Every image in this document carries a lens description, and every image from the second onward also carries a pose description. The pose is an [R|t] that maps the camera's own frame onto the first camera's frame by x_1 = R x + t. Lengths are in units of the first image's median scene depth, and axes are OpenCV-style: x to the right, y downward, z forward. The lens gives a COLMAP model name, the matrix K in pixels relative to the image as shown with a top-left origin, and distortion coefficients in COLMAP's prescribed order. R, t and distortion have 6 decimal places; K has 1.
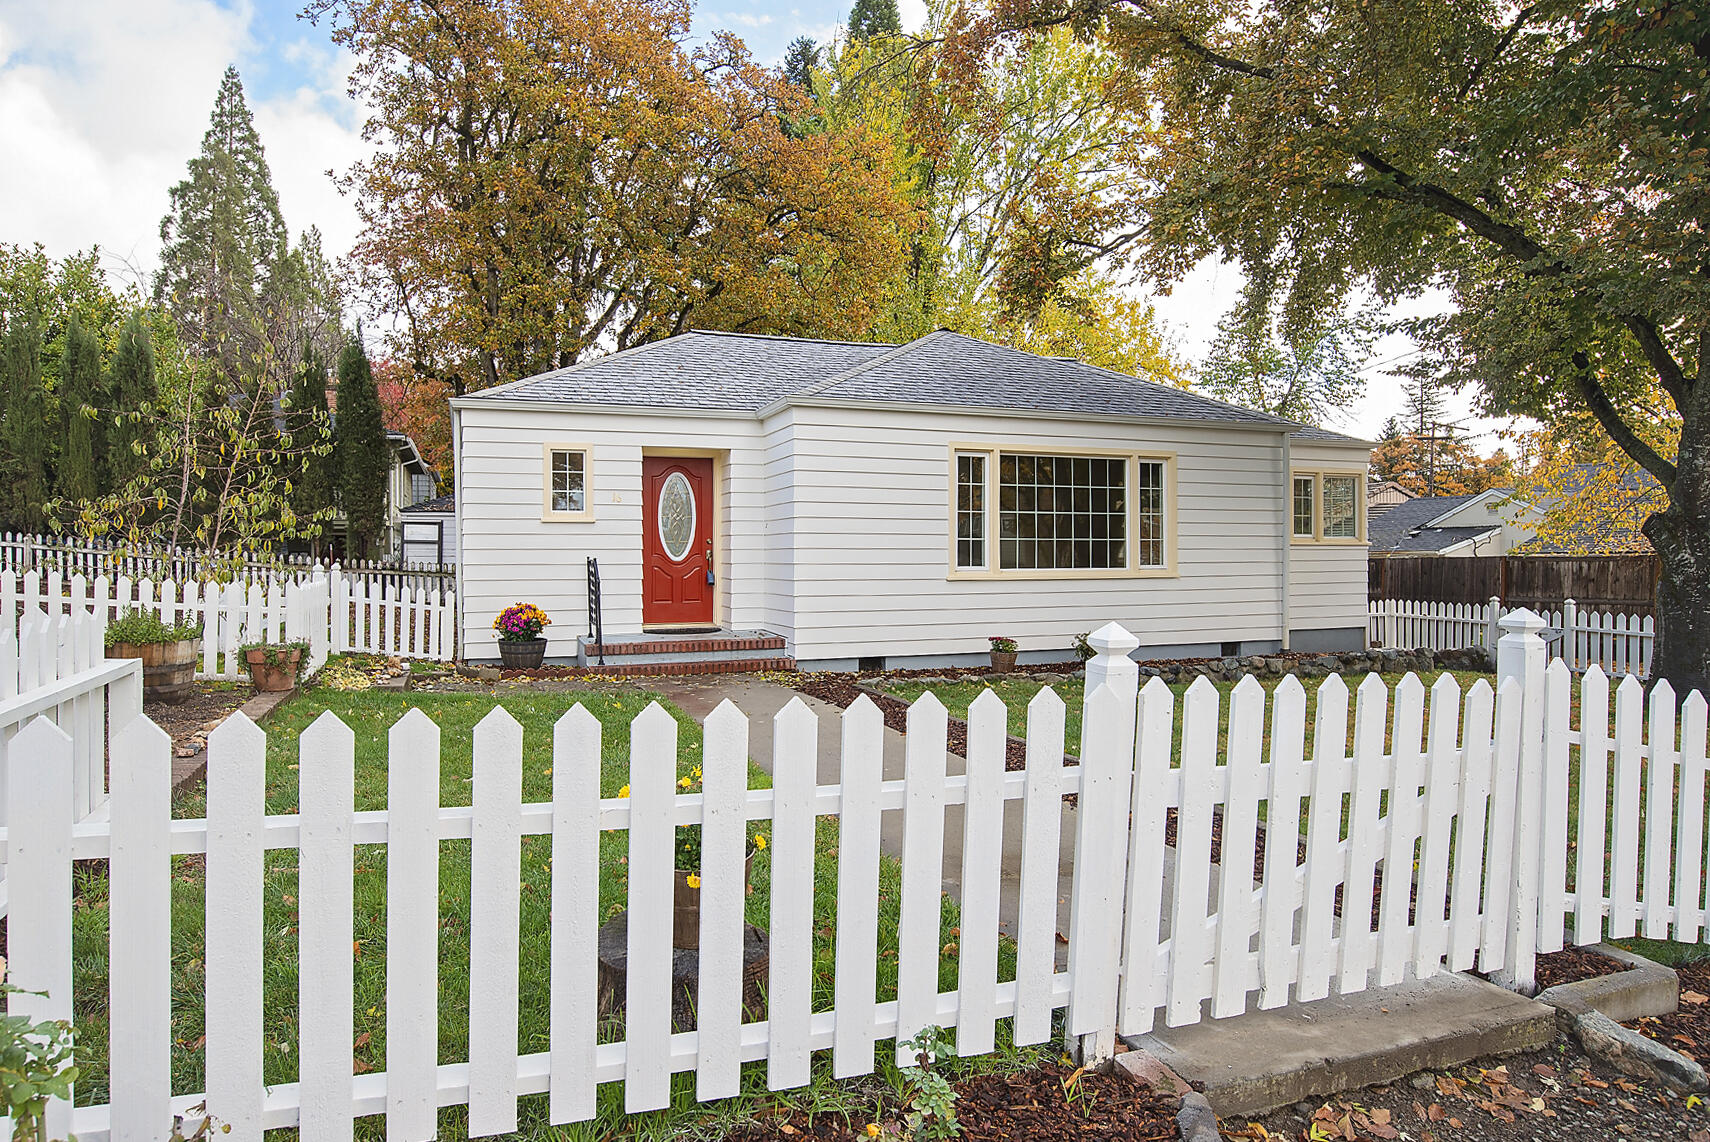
lens RADIAL K [[1064.8, 0, 855.0], [0, 1064.8, 571.0], [0, 0, 1]] dist [-0.039415, 0.000464]
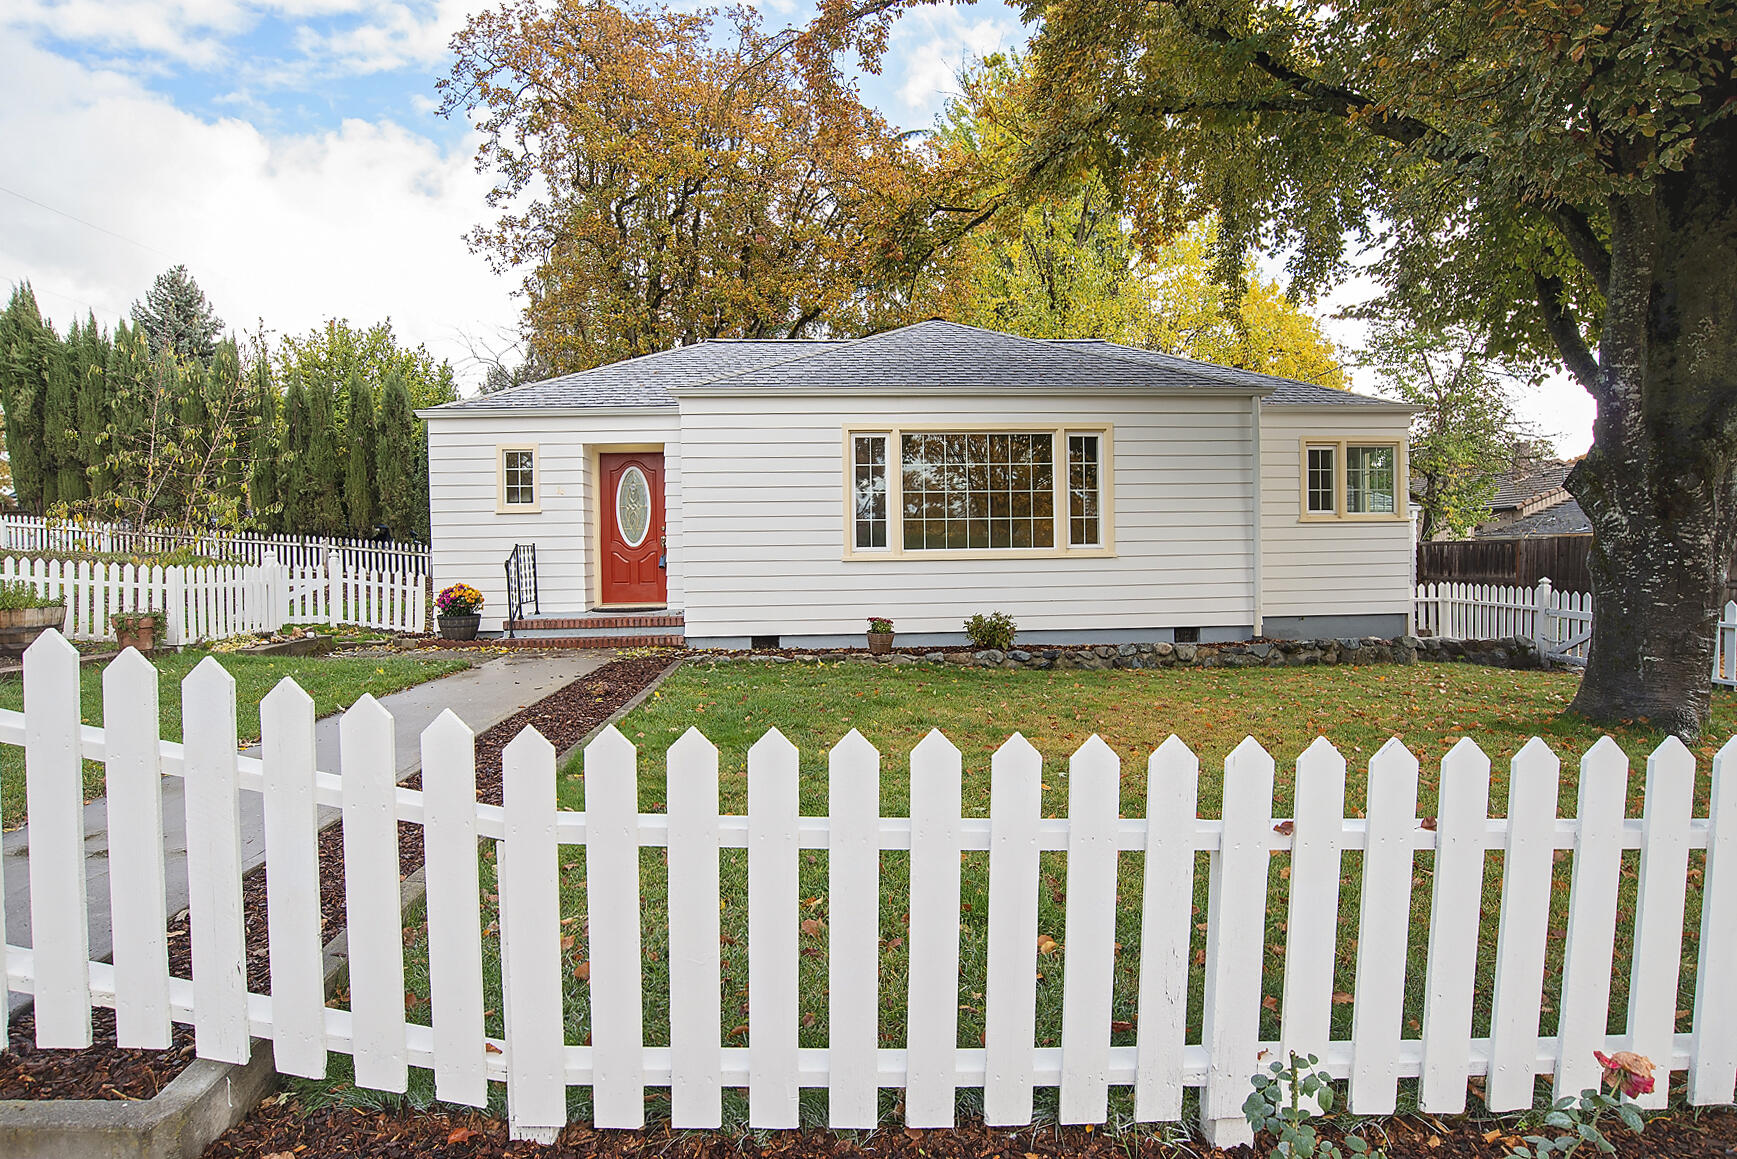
lens RADIAL K [[925.5, 0, 873.9], [0, 925.5, 584.6], [0, 0, 1]] dist [-0.051278, 0.010586]
pose [[0.952115, -0.001837, -0.305734, 0.355669], [0.007574, 0.999817, 0.017581, 0.014431], [0.305646, -0.019055, 0.951955, 0.160014]]
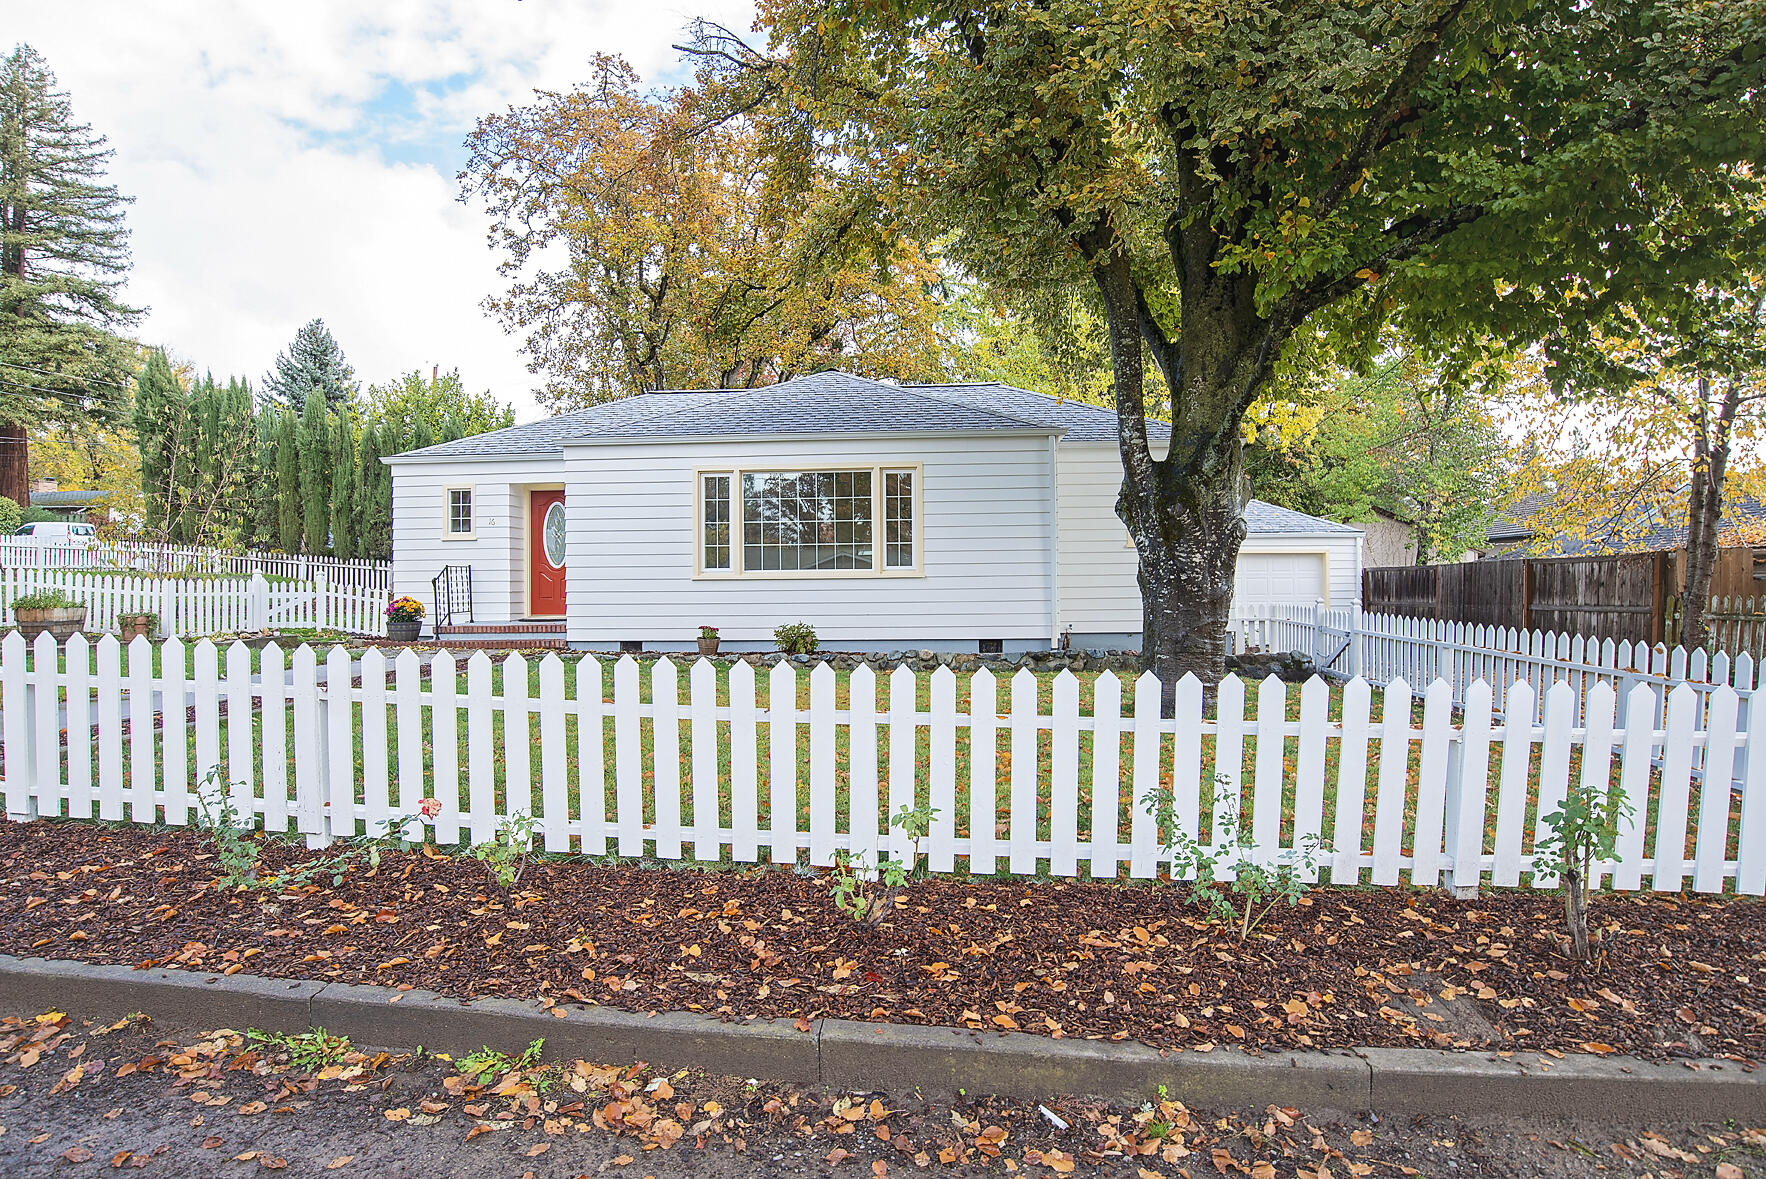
lens RADIAL K [[941.0, 0, 888.5], [0, 941.0, 594.6], [0, 0, 1]] dist [-0.051278, 0.010586]
pose [[0.904507, -0.001977, -0.426454, 0.690545], [0.000627, 0.999994, -0.003305, 0.027015], [0.426458, 0.002722, 0.904503, 0.118703]]
